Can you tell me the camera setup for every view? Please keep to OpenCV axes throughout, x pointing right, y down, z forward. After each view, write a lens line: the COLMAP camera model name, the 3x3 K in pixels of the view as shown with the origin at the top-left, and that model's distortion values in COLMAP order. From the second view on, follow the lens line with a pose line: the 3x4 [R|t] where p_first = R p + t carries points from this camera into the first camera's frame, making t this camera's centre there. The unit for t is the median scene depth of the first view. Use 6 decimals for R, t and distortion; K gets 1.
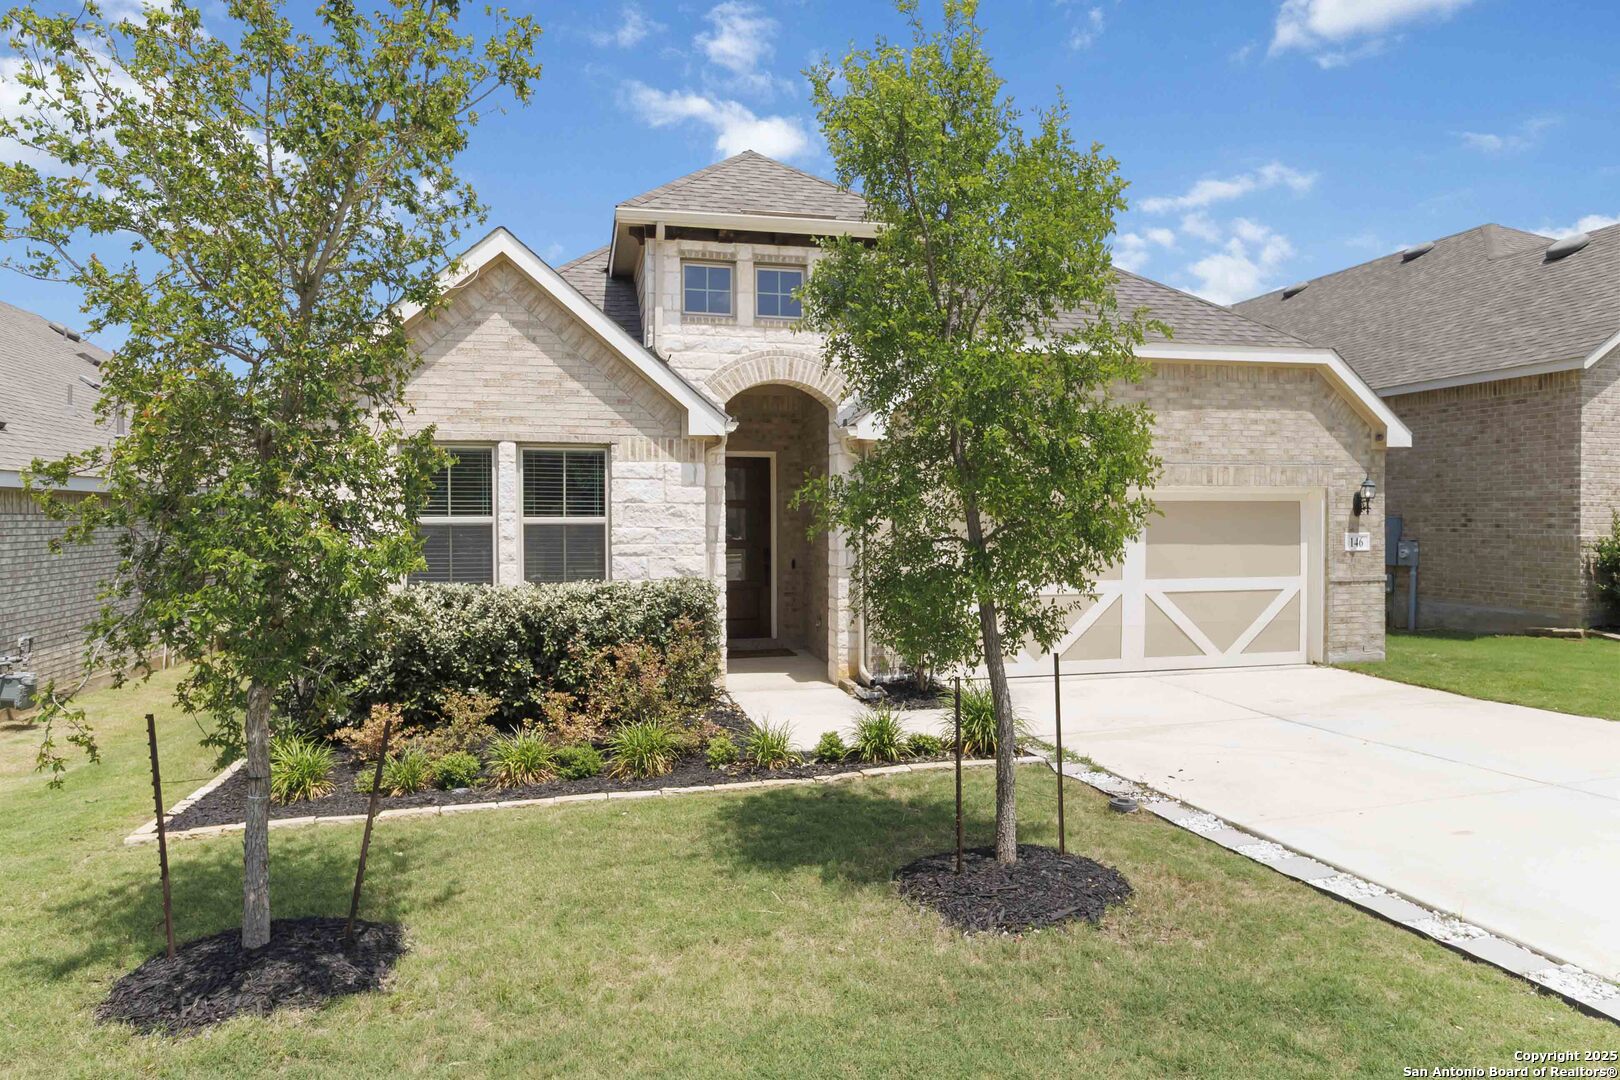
lens RADIAL K [[974.7, 0, 808.1], [0, 974.7, 540.9], [0, 0, 1]] dist [0.002315, -0.000945]
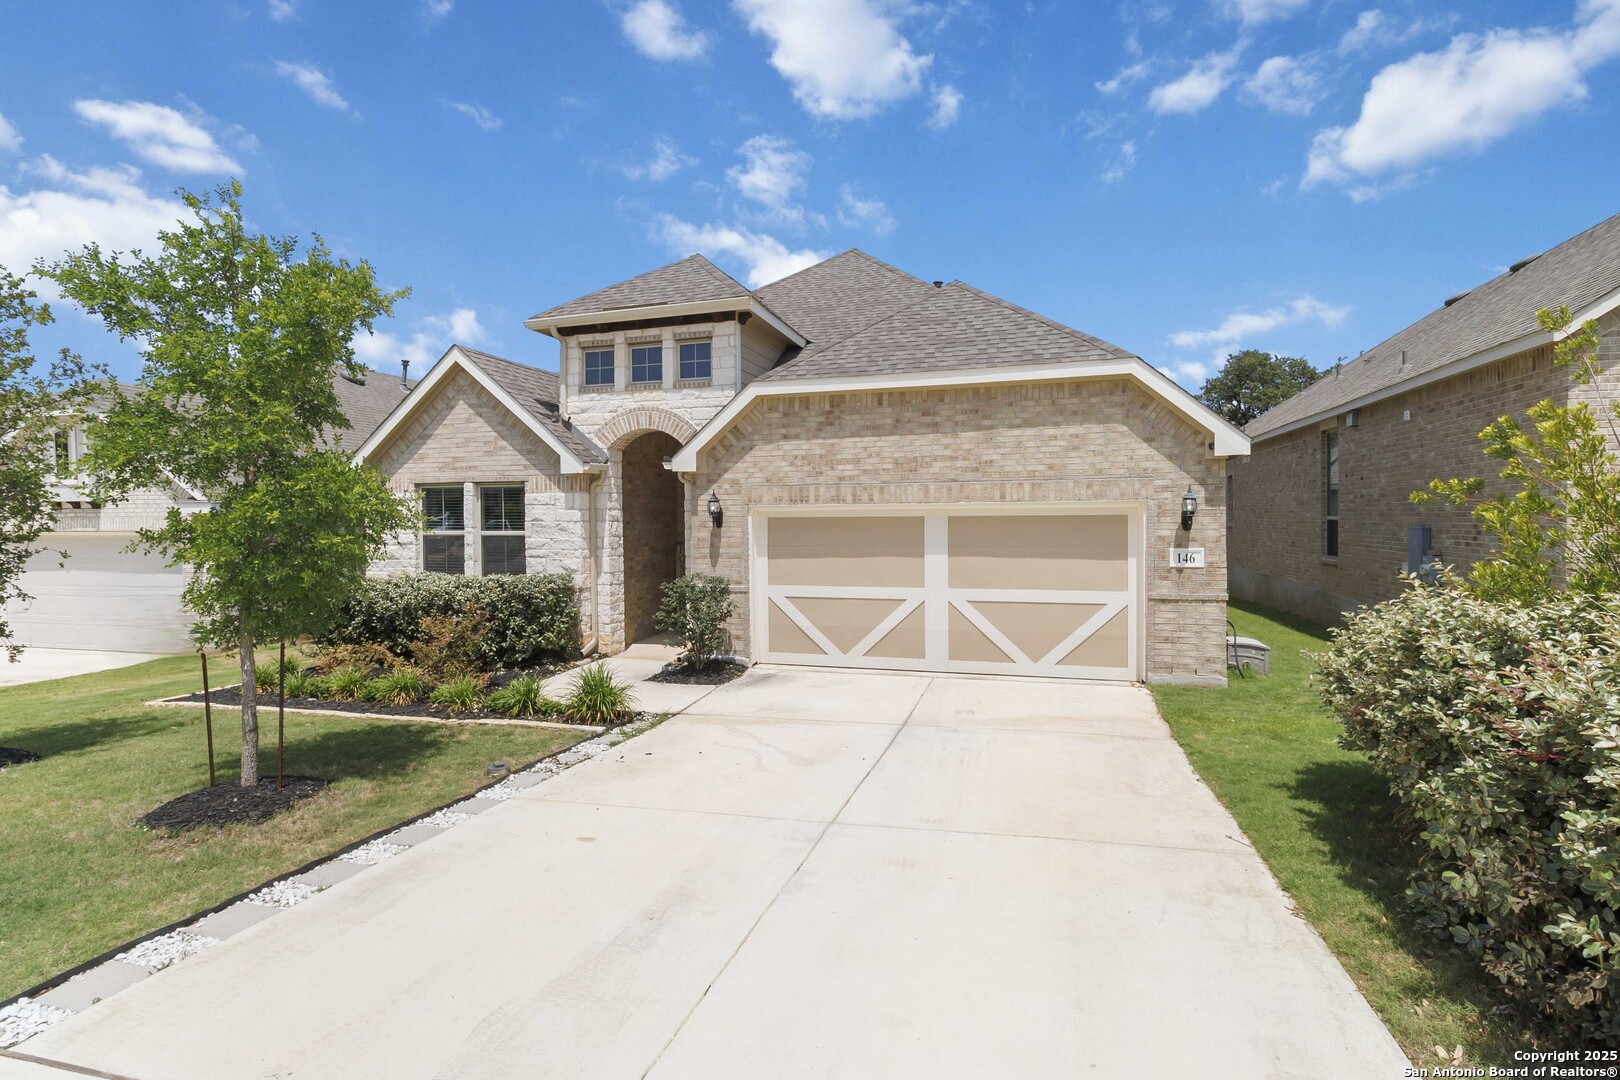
lens RADIAL K [[756.5, 0, 814.6], [0, 756.5, 536.3], [0, 0, 1]] dist [0.004995, -0.001041]
pose [[0.866580, 0.008677, -0.498963, 0.641502], [-0.007440, 0.999962, 0.004466, -0.021333], [0.498983, -0.000158, 0.866612, 0.194141]]
